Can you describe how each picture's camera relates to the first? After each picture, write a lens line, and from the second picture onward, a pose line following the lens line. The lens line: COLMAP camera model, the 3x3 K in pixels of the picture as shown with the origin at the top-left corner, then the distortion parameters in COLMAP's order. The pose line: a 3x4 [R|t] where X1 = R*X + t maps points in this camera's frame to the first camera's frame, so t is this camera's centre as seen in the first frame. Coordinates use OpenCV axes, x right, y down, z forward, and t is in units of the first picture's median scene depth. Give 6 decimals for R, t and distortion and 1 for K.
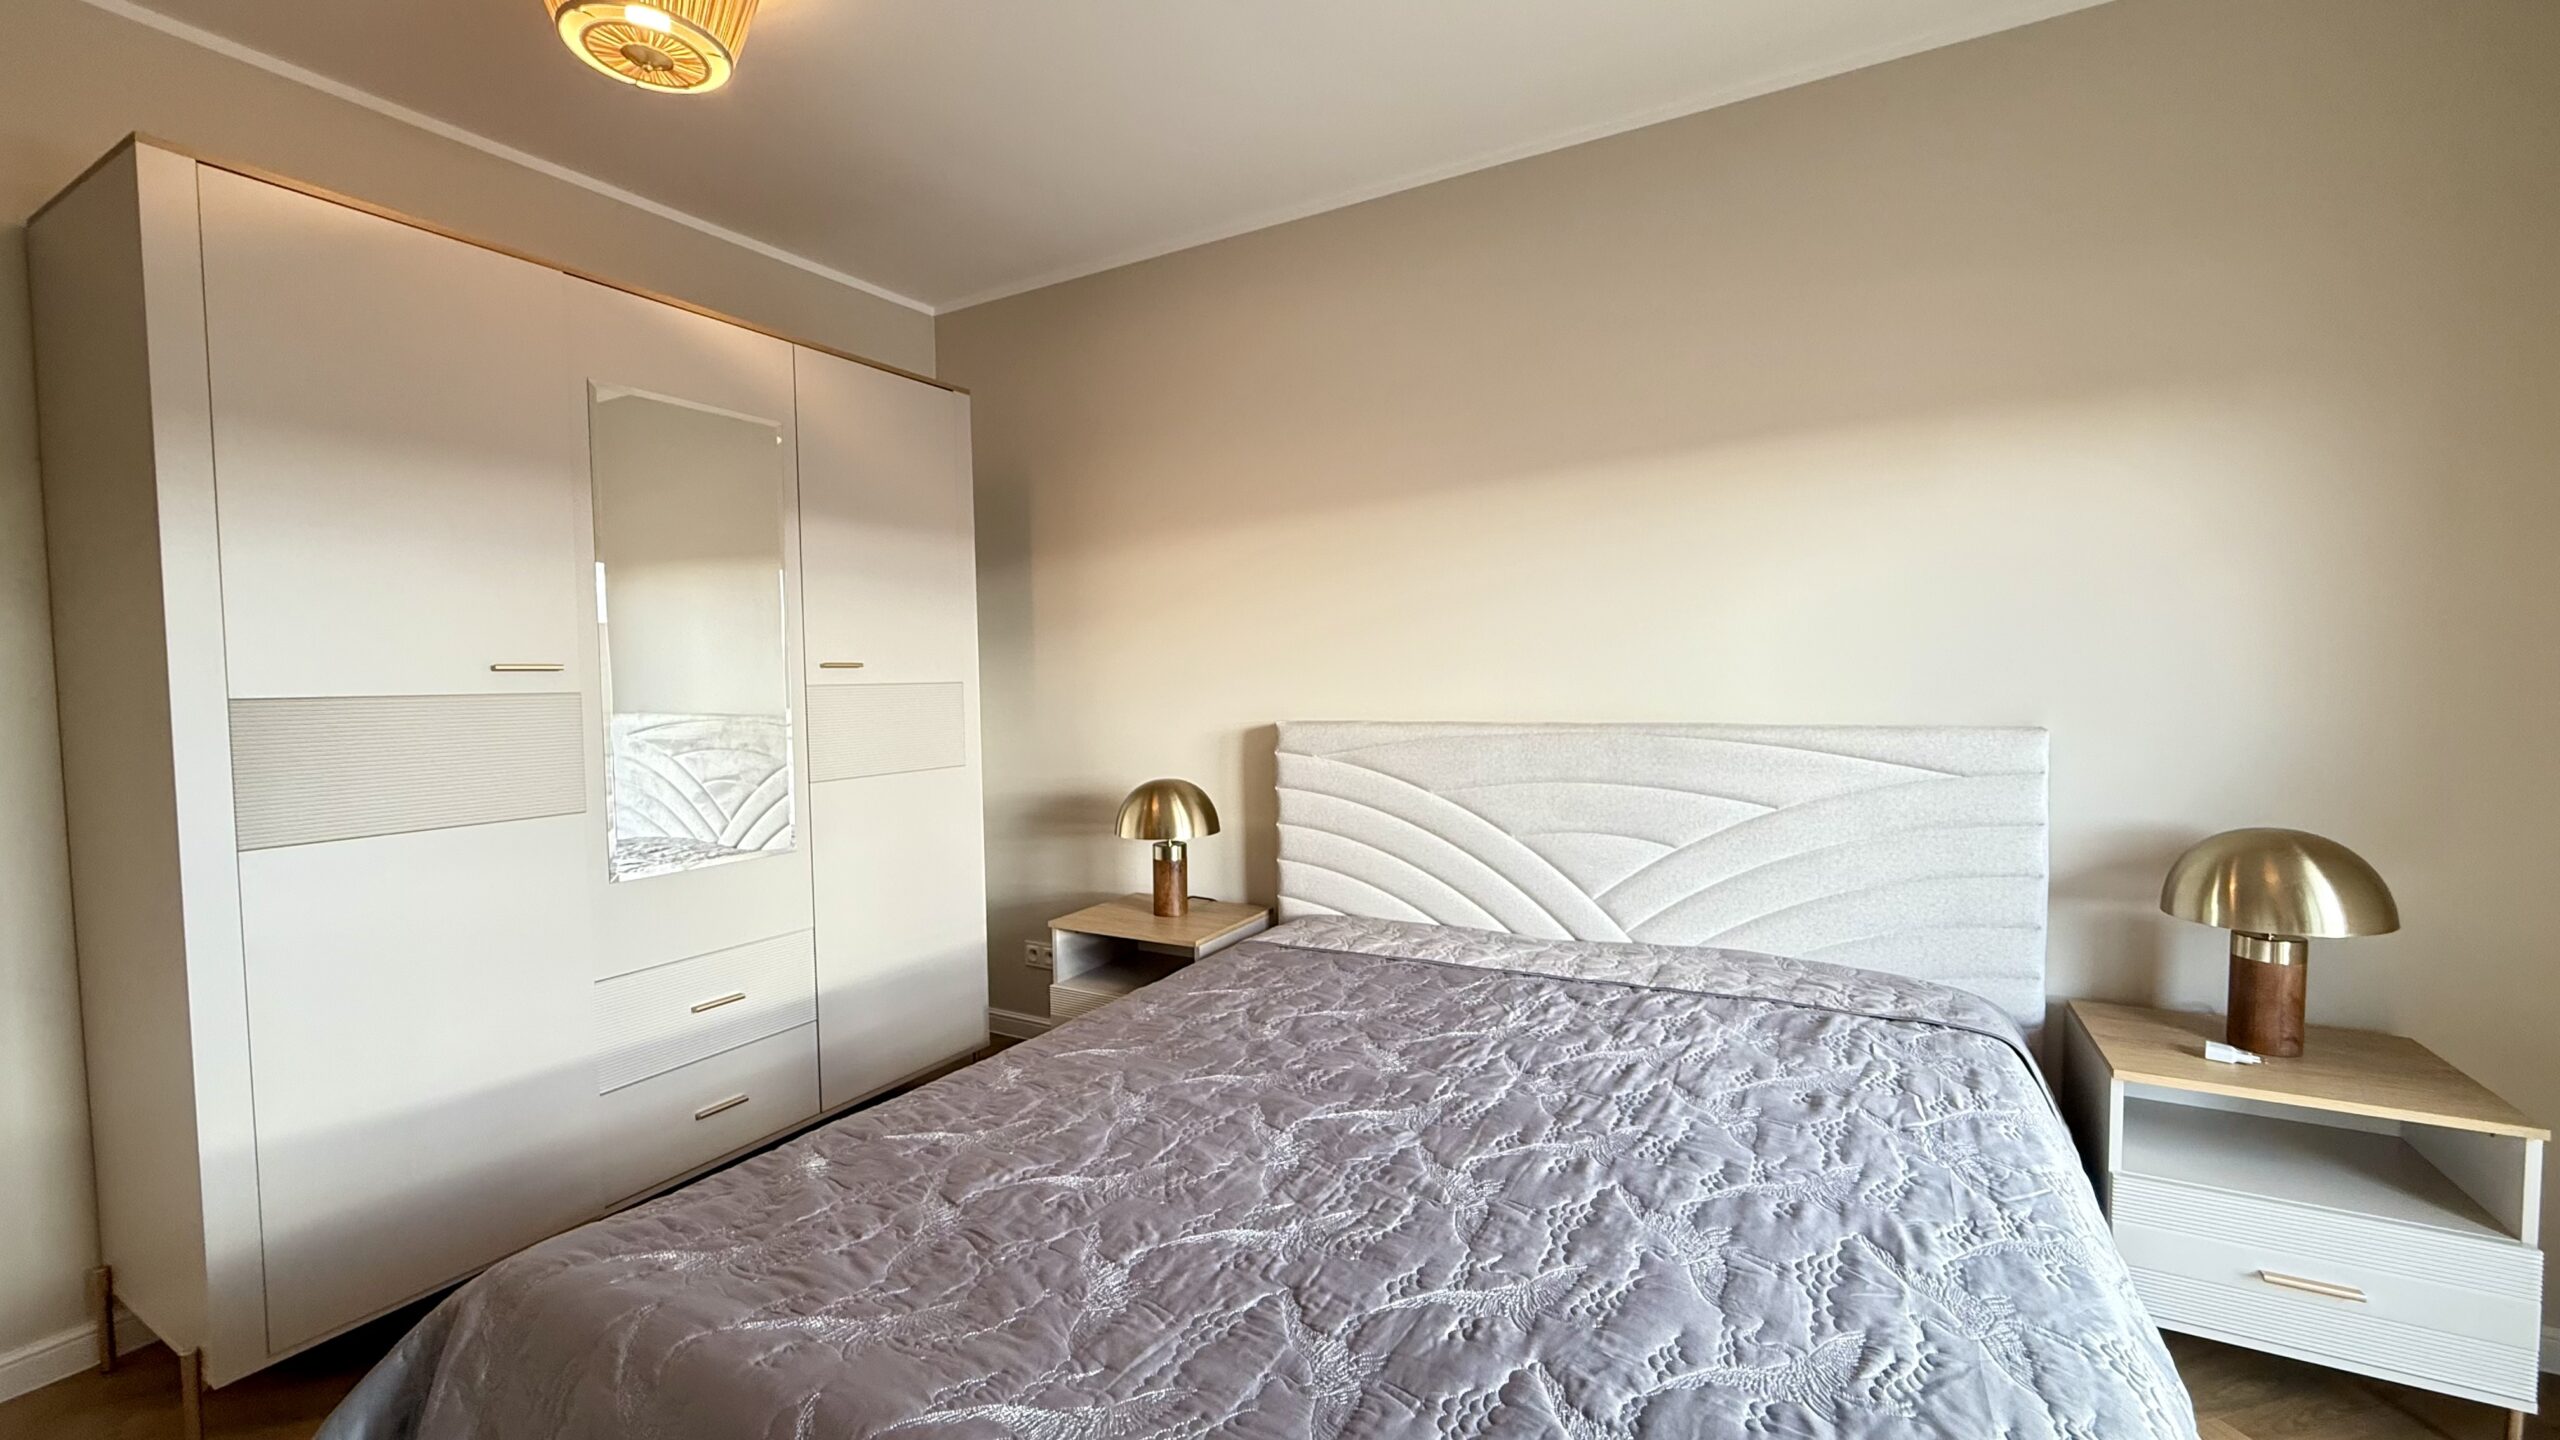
lens RADIAL K [[1020.8, 0, 1280.0], [0, 1020.8, 720.0], [0, 0, 1]] dist [-0.000059, 0.000094]
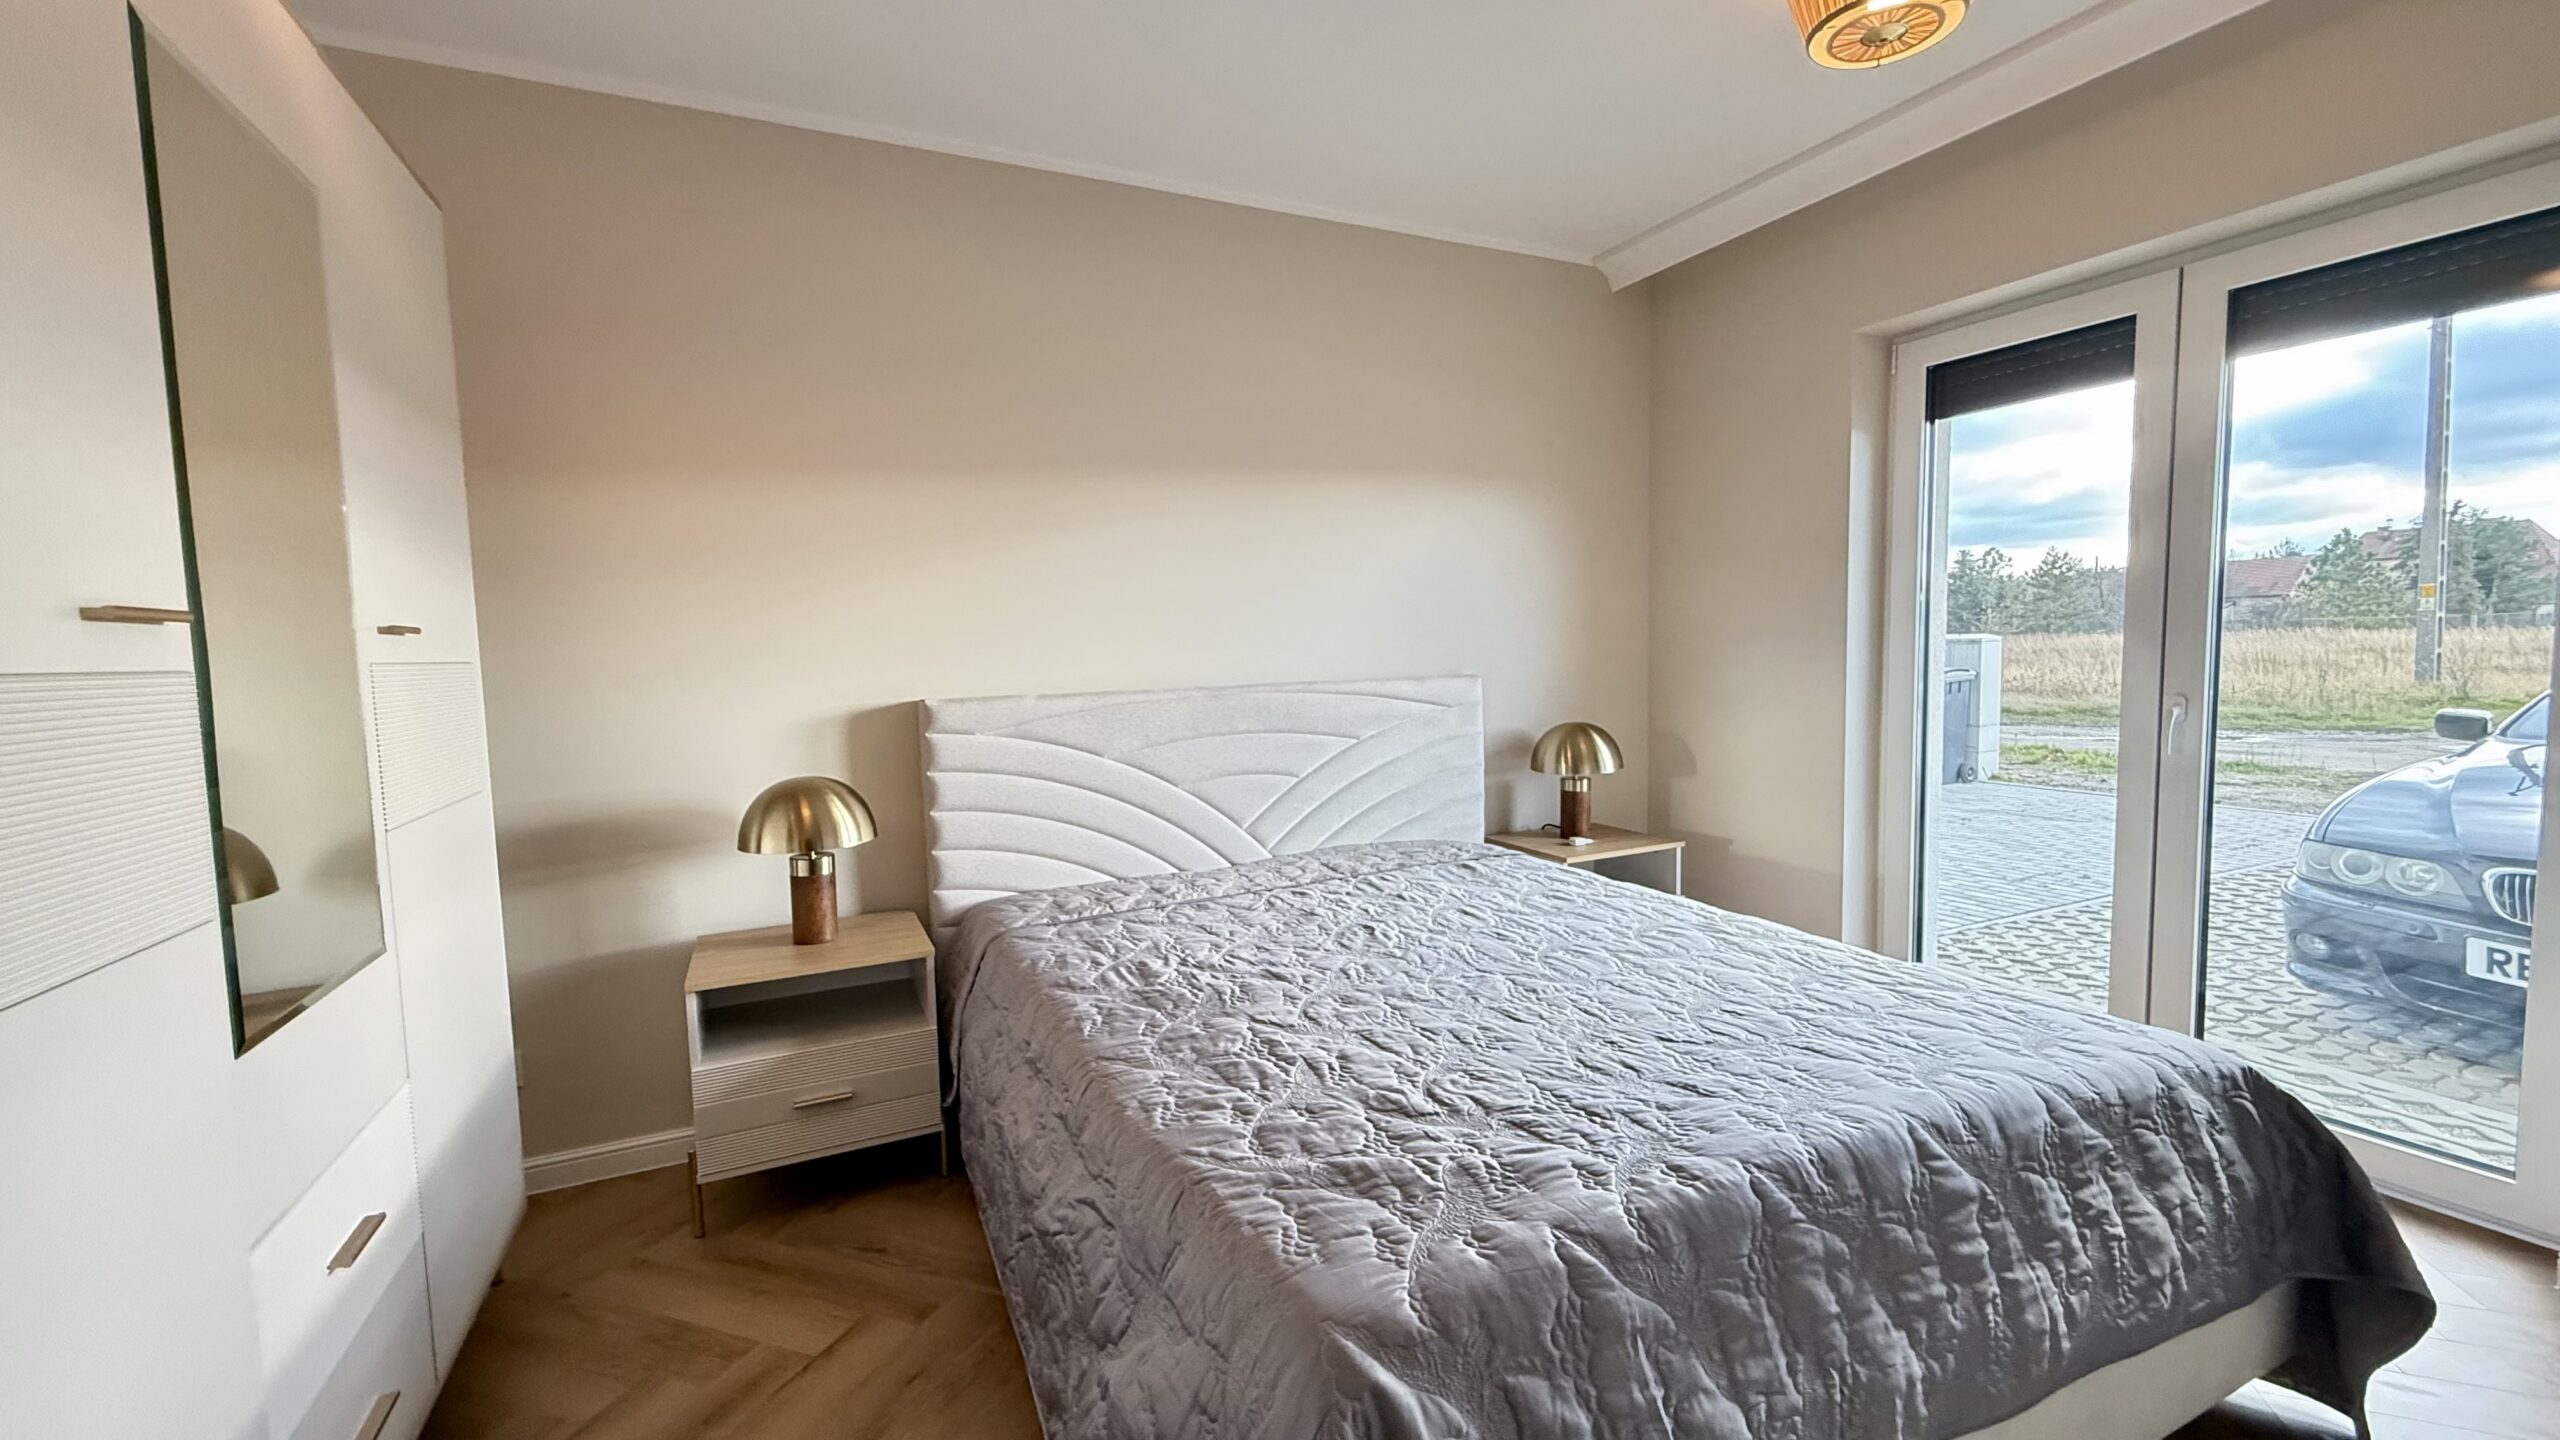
lens RADIAL K [[1020.8, 0, 1280.0], [0, 1020.8, 720.0], [0, 0, 1]] dist [-0.000059, 0.000094]
pose [[0.571465, -0.060686, 0.818379, -0.650515], [0.052563, 0.997921, 0.037295, 0.002090], [-0.818941, 0.021703, 0.573467, 0.255639]]
